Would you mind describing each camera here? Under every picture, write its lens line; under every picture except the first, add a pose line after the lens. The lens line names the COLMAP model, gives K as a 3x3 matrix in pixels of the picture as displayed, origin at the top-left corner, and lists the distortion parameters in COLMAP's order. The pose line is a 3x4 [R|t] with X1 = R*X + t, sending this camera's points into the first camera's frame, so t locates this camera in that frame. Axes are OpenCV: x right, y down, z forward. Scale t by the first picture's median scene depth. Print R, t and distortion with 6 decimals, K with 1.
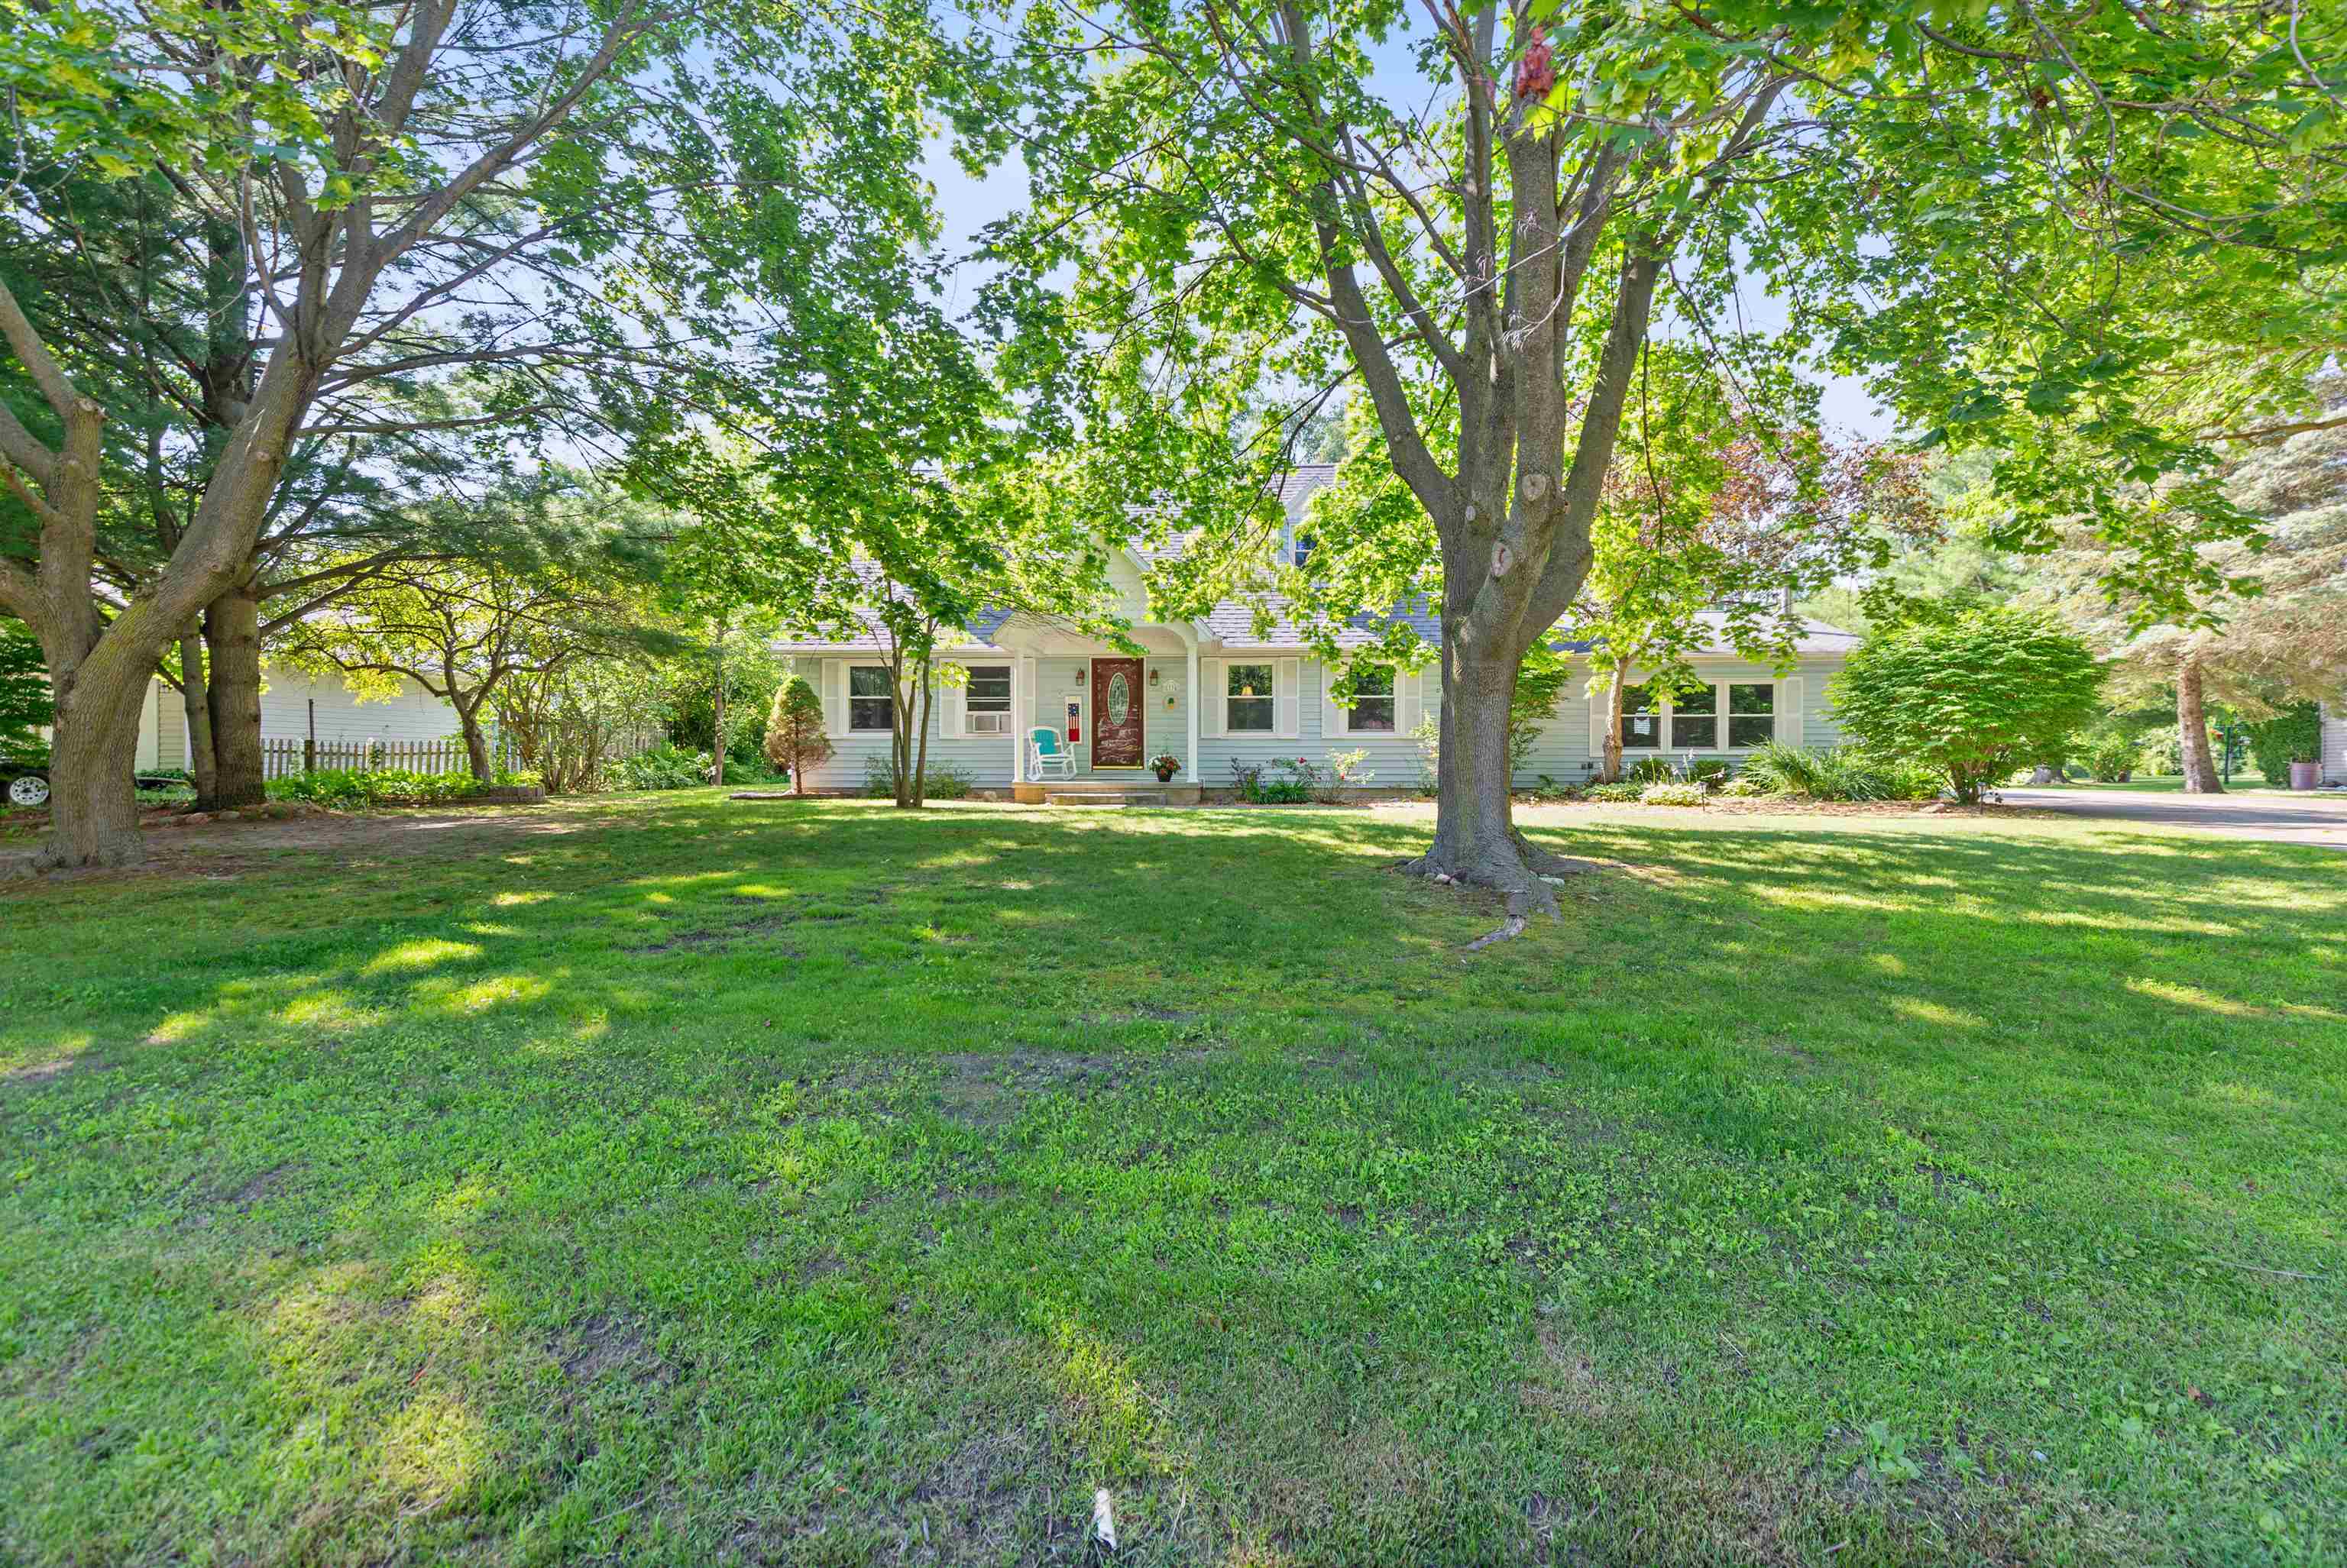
lens RADIAL K [[1069.7, 0, 1172.2], [0, 1069.7, 778.2], [0, 0, 1]] dist [0.005501, -0.000641]
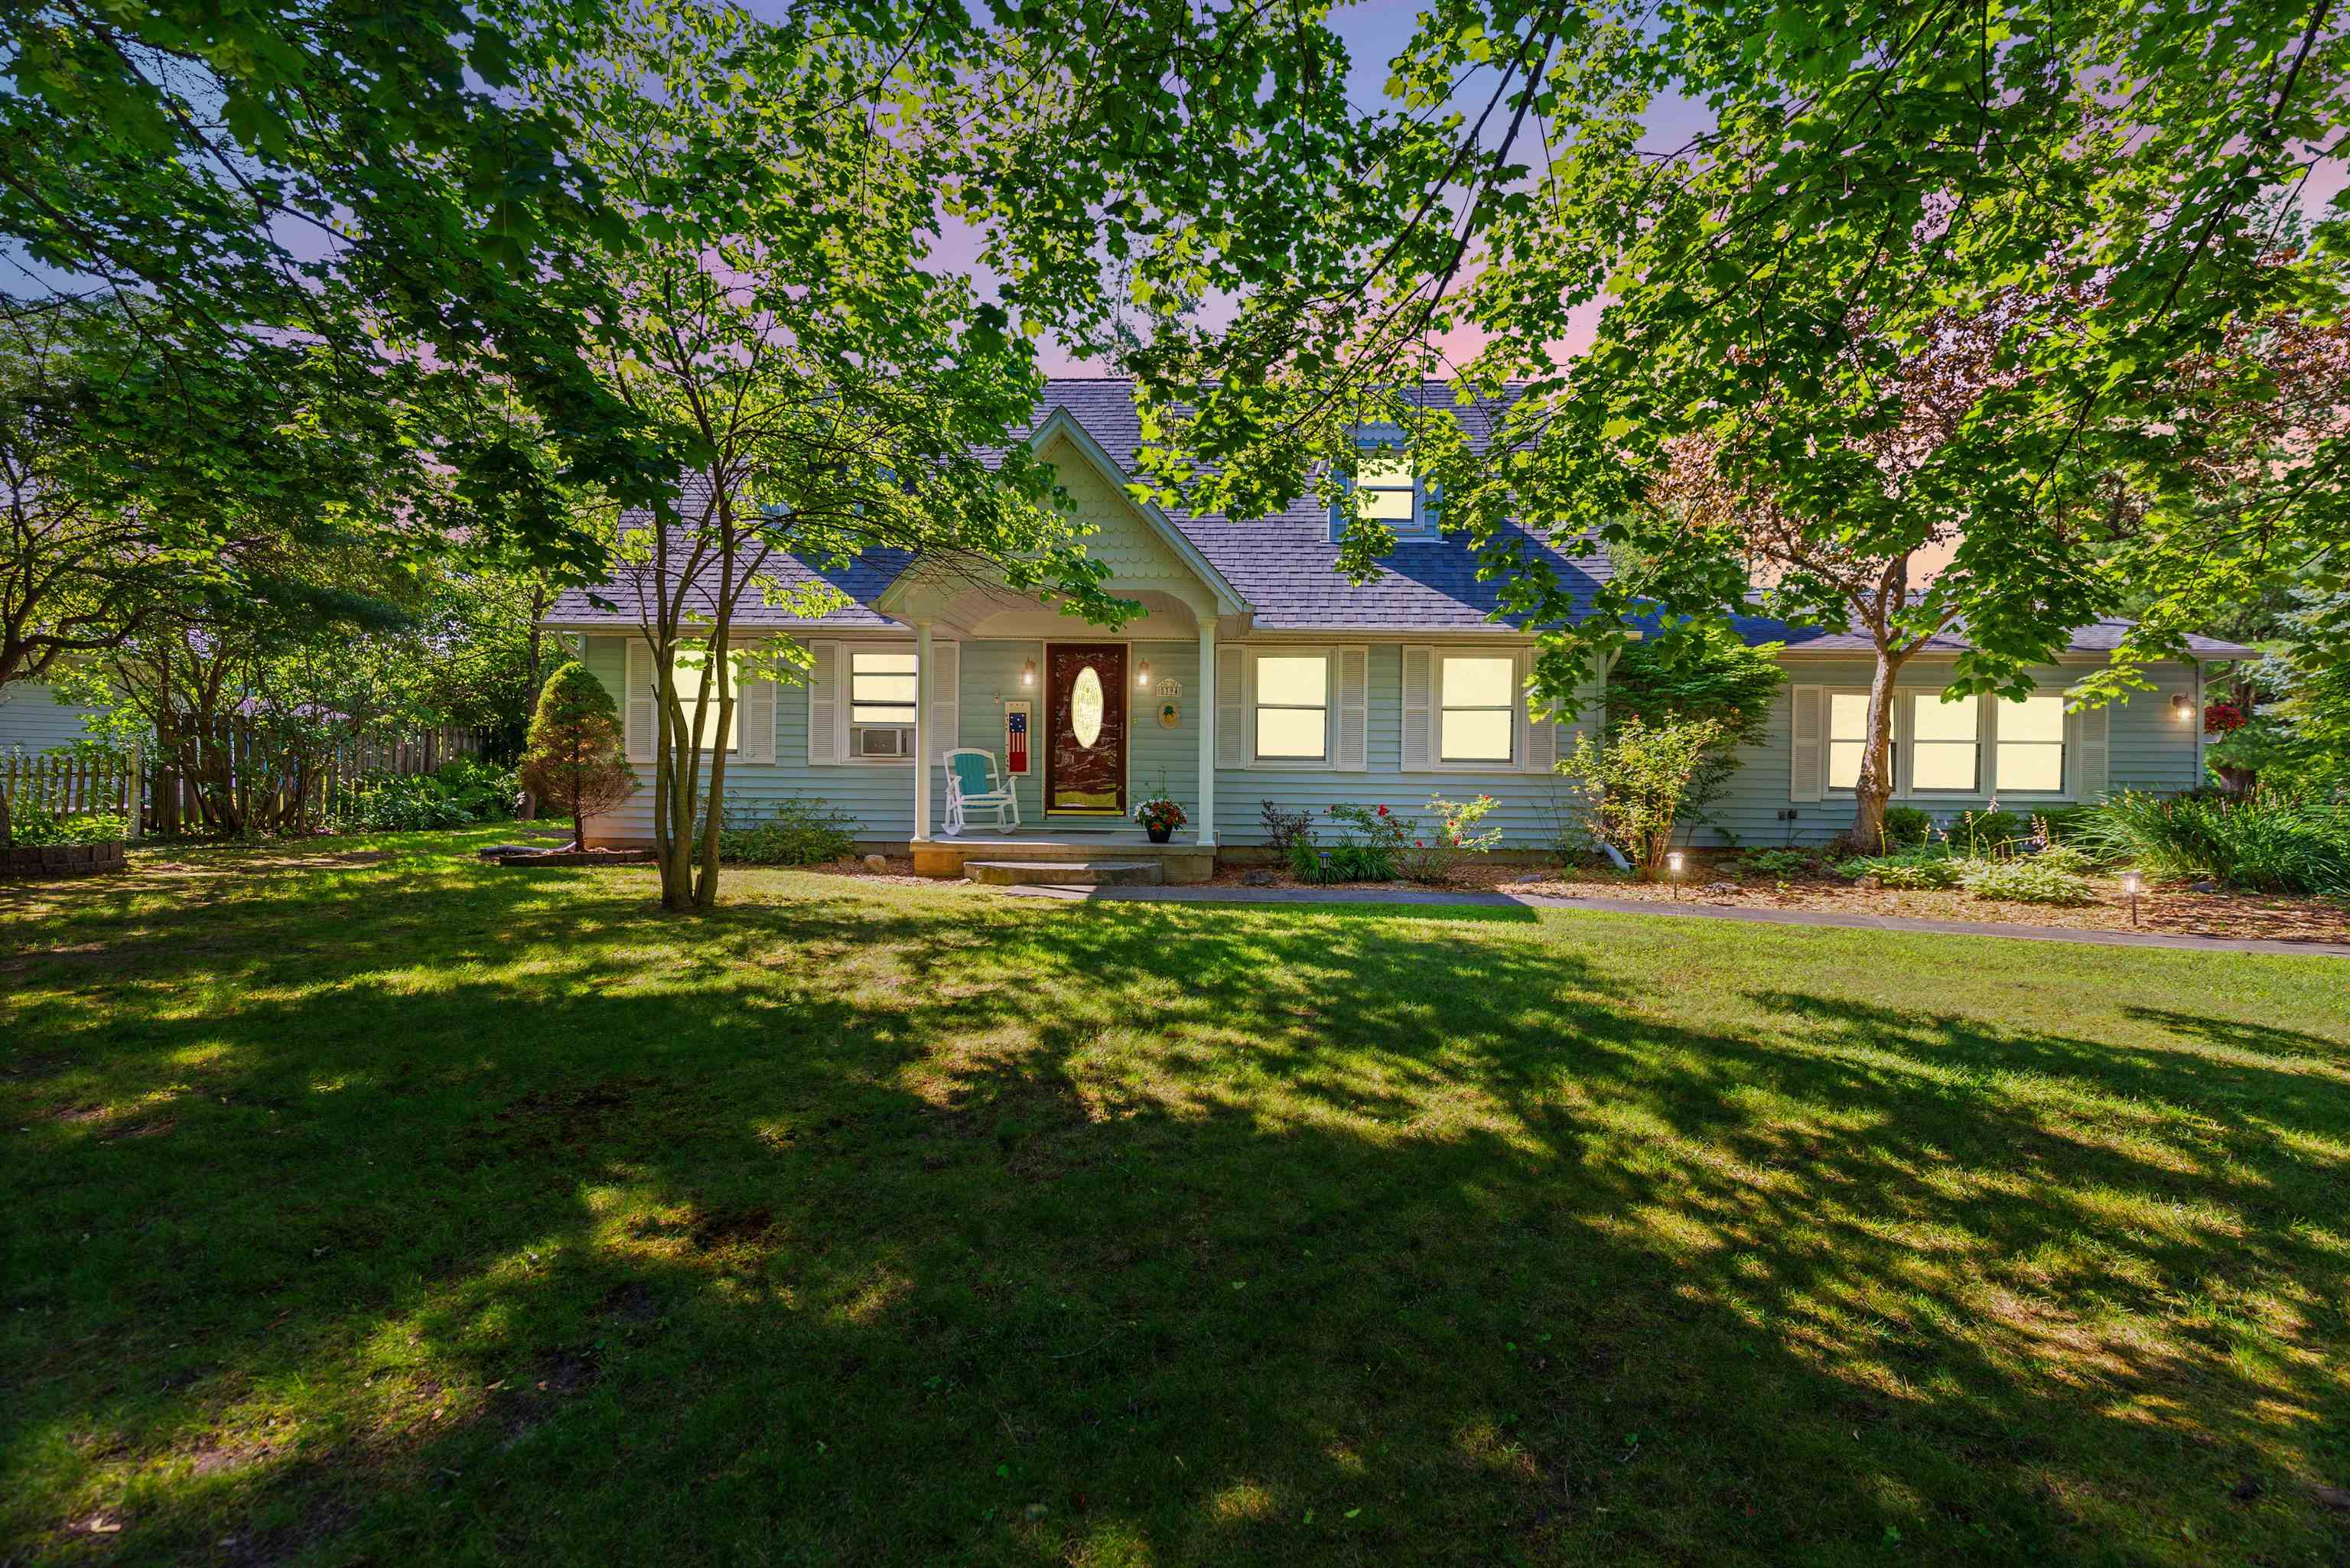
lens RADIAL K [[1071.2, 0, 1175.4], [0, 1071.2, 783.4], [0, 0, 1]] dist [0.005501, -0.000641]
pose [[0.999855, 0.012531, 0.011520, -0.005399], [-0.012550, 0.999920, 0.001528, -0.031636], [-0.011500, -0.001672, 0.999932, 0.381405]]
